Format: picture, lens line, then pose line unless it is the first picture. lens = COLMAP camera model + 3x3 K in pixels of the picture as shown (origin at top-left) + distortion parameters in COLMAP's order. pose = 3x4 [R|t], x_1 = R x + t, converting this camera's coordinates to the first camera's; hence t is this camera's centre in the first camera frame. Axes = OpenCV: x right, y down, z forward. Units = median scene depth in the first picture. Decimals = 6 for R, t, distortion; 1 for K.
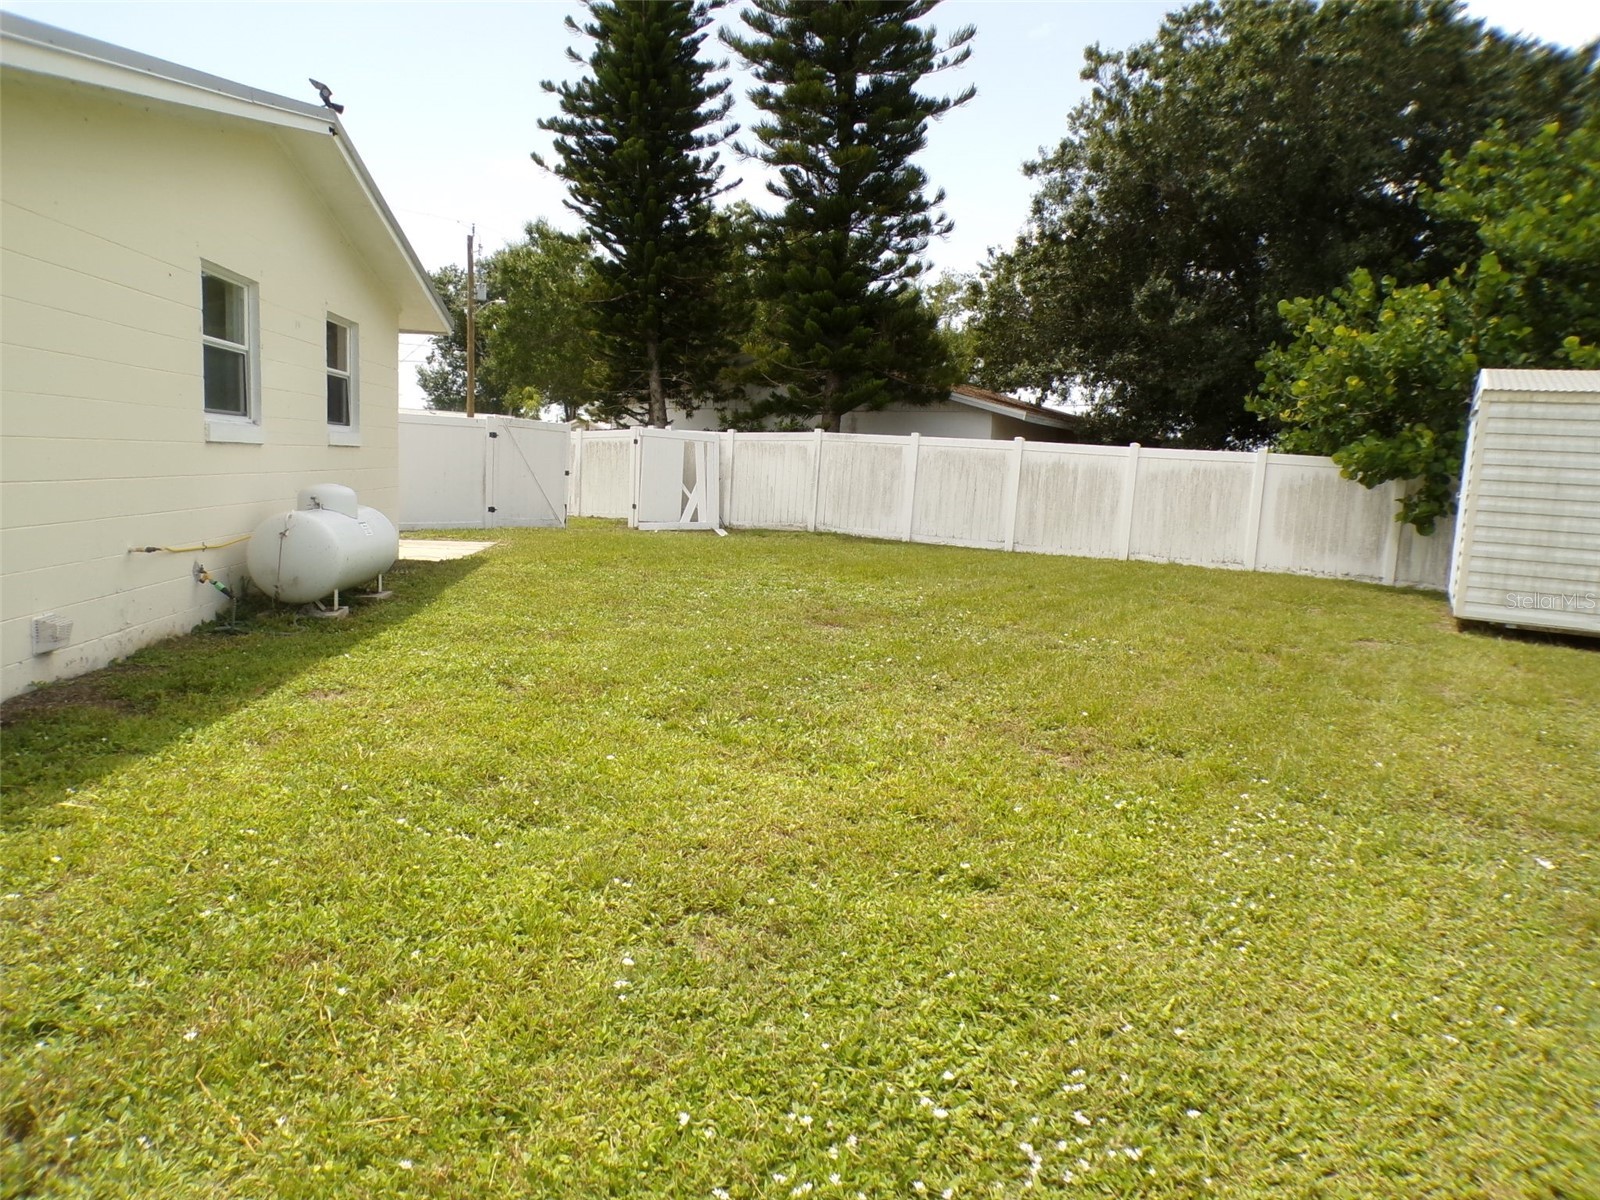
lens RADIAL K [[1105.7, 0, 793.6], [0, 1105.7, 595.5], [0, 0, 1]] dist [-0.051022, 0.024272]
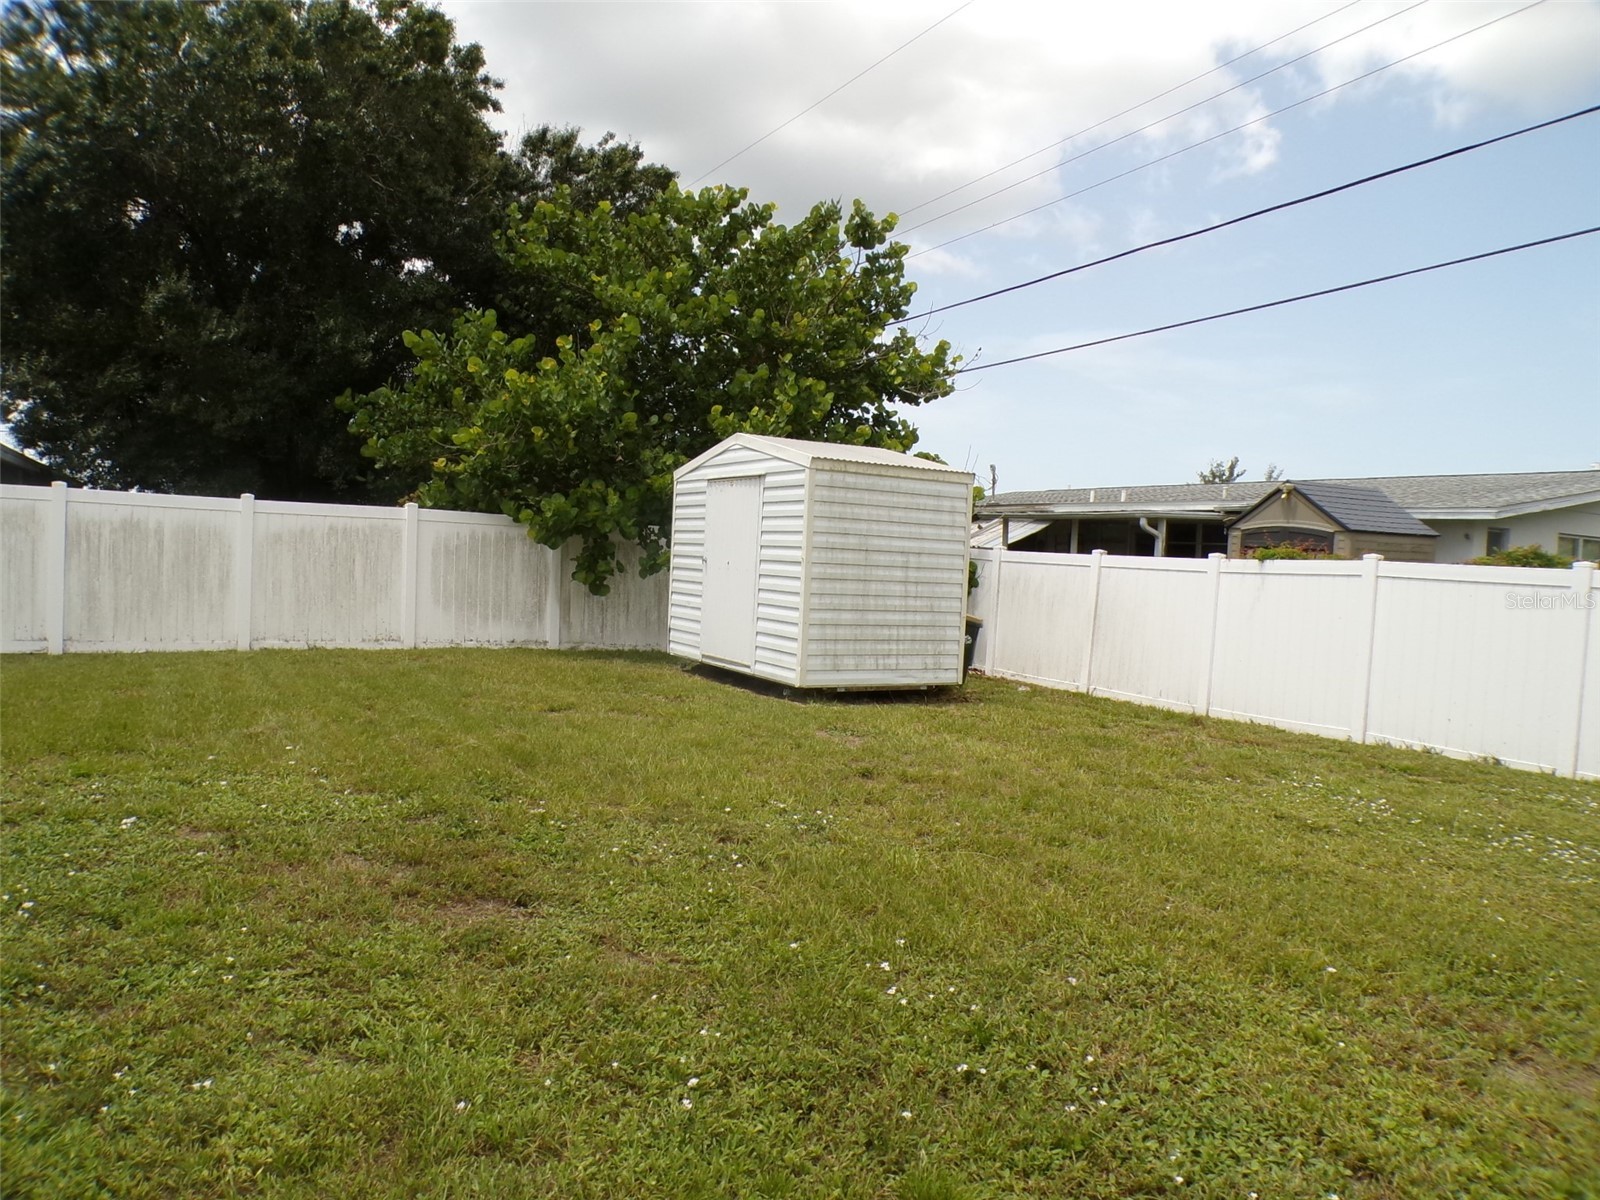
lens RADIAL K [[1105.7, 0, 801.3], [0, 1105.7, 589.6], [0, 0, 1]] dist [-0.051022, 0.024272]
pose [[0.503077, -0.061753, 0.862032, -0.149708], [0.090865, 0.995695, 0.018300, -0.053337], [-0.859452, 0.069122, 0.506523, 0.303289]]
